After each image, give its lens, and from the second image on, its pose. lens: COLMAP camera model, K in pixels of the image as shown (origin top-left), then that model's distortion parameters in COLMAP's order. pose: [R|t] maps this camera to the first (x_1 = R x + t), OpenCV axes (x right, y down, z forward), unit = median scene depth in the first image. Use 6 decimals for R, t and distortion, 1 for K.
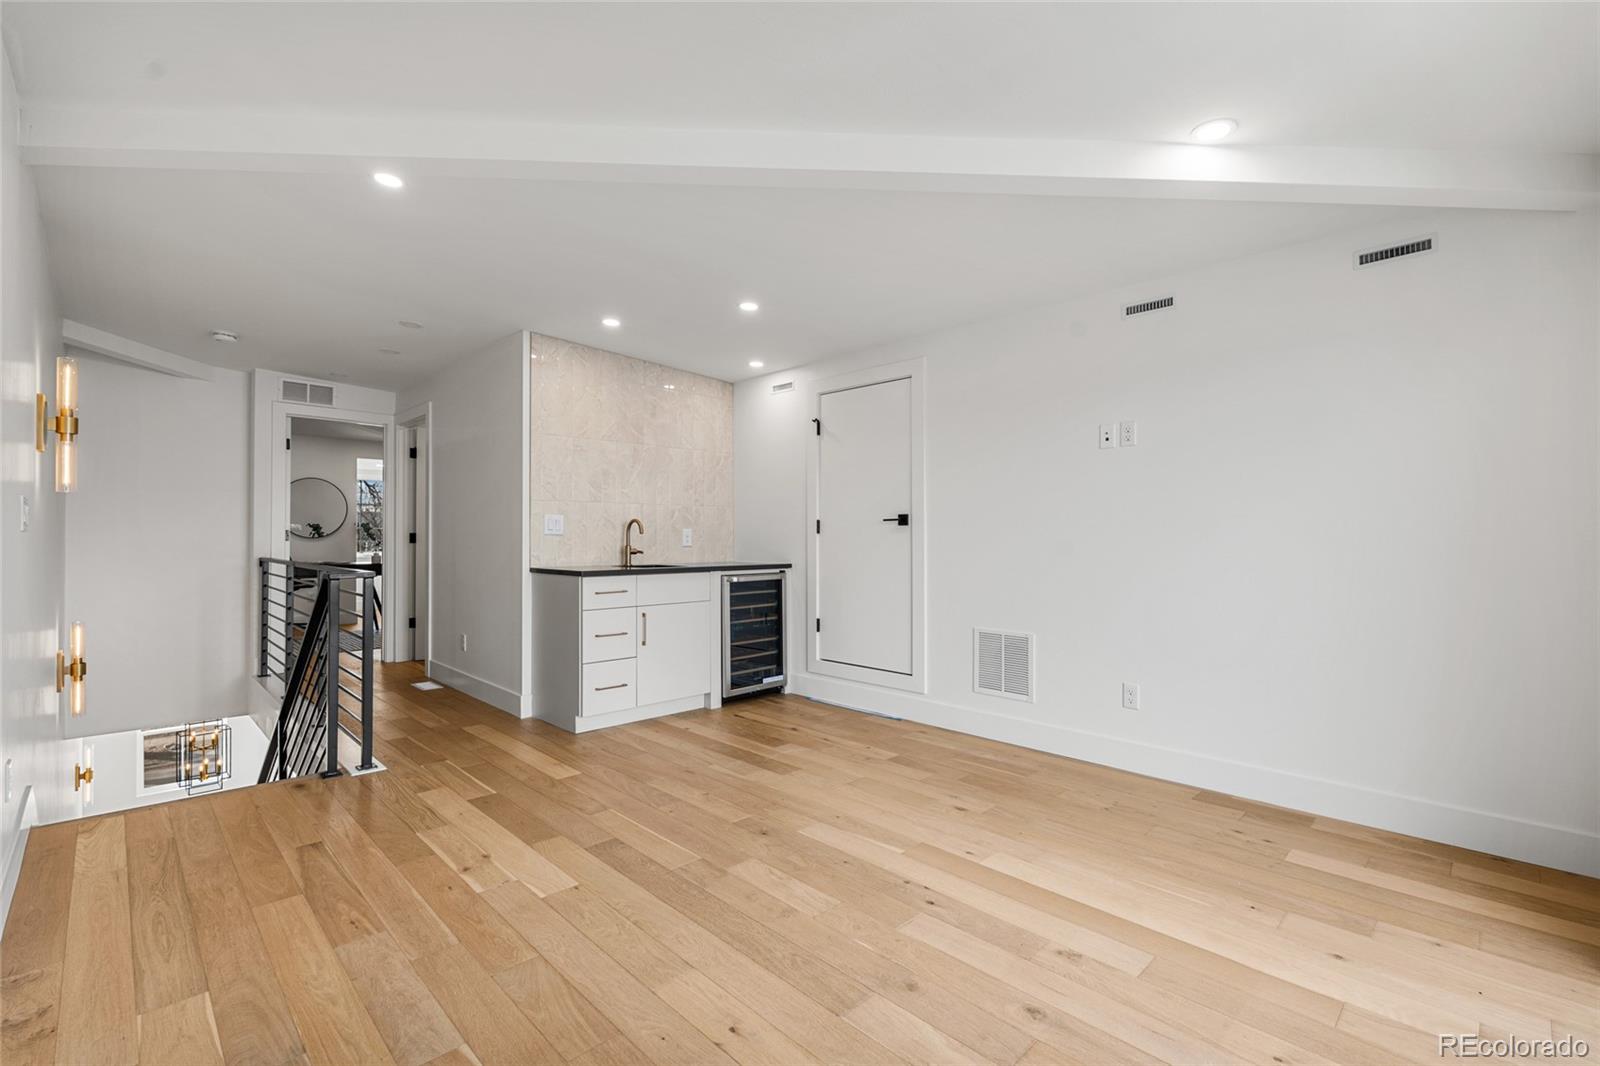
lens RADIAL K [[710.7, 0, 799.6], [0, 710.7, 530.8], [0, 0, 1]] dist [-0.002008, -0.000427]
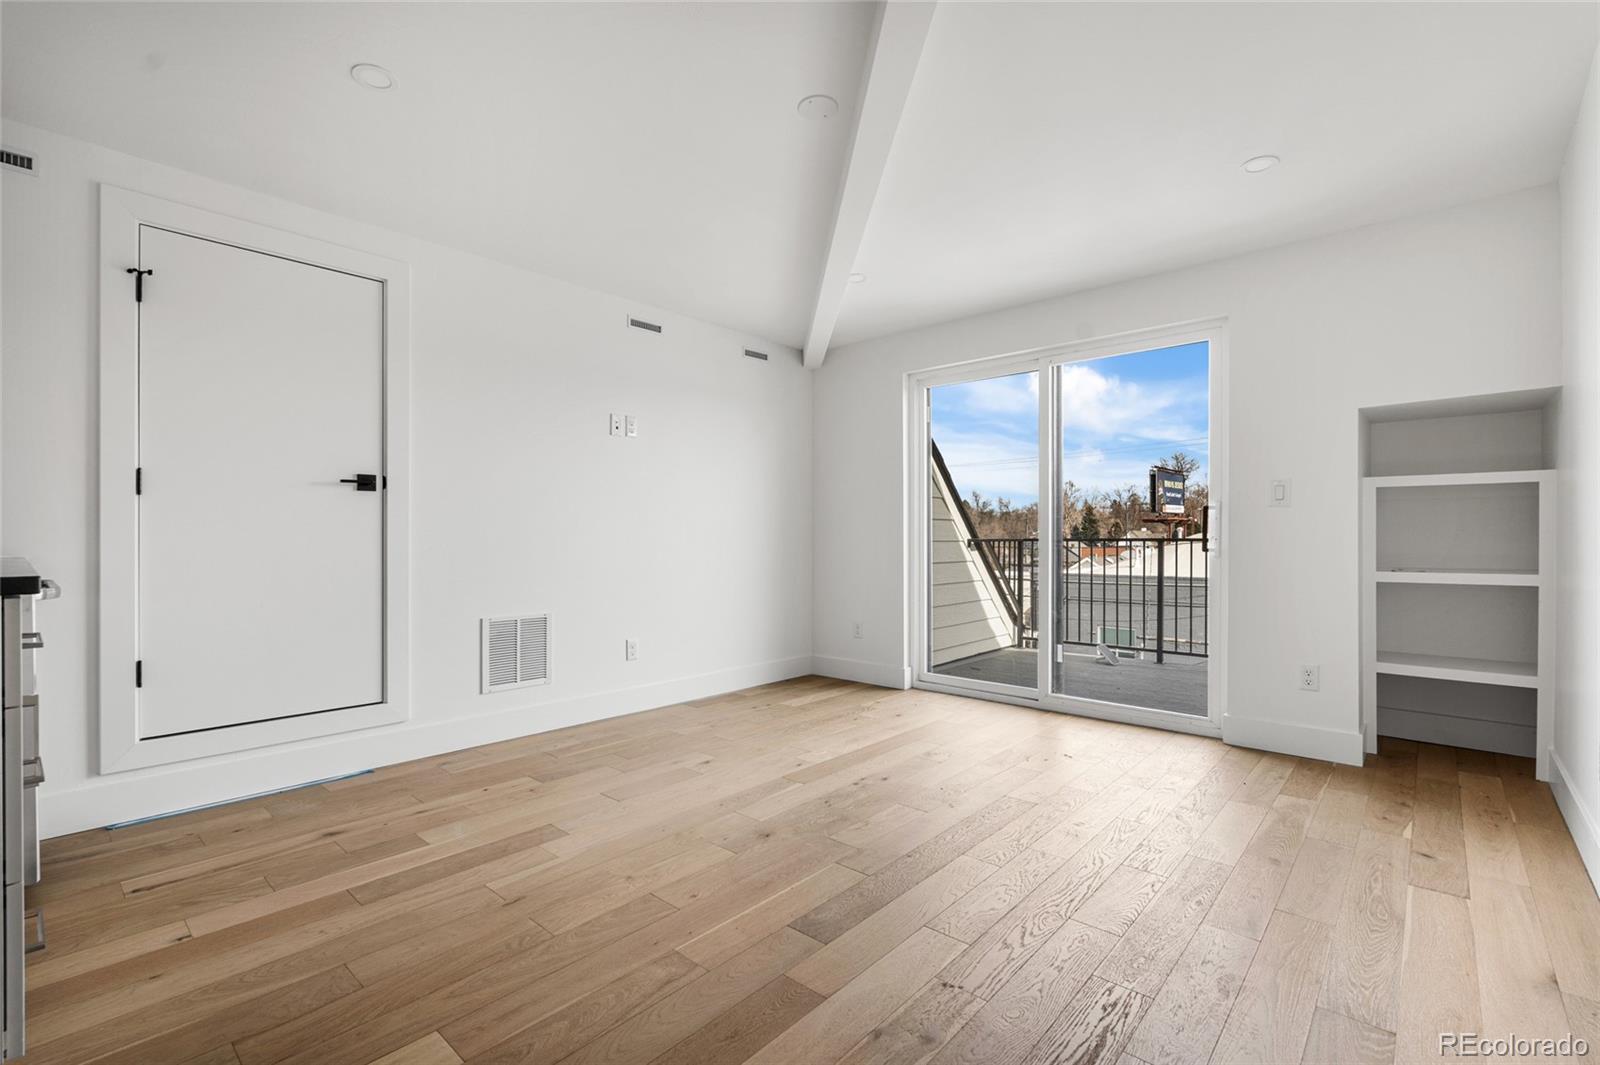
lens RADIAL K [[710.7, 0, 799.0], [0, 710.7, 539.0], [0, 0, 1]] dist [-0.002008, -0.000427]
pose [[-0.066083, -0.002667, 0.997811, -0.671319], [-0.009660, 0.999951, 0.002033, 0.040292], [-0.997767, -0.009505, -0.066106, 0.737099]]
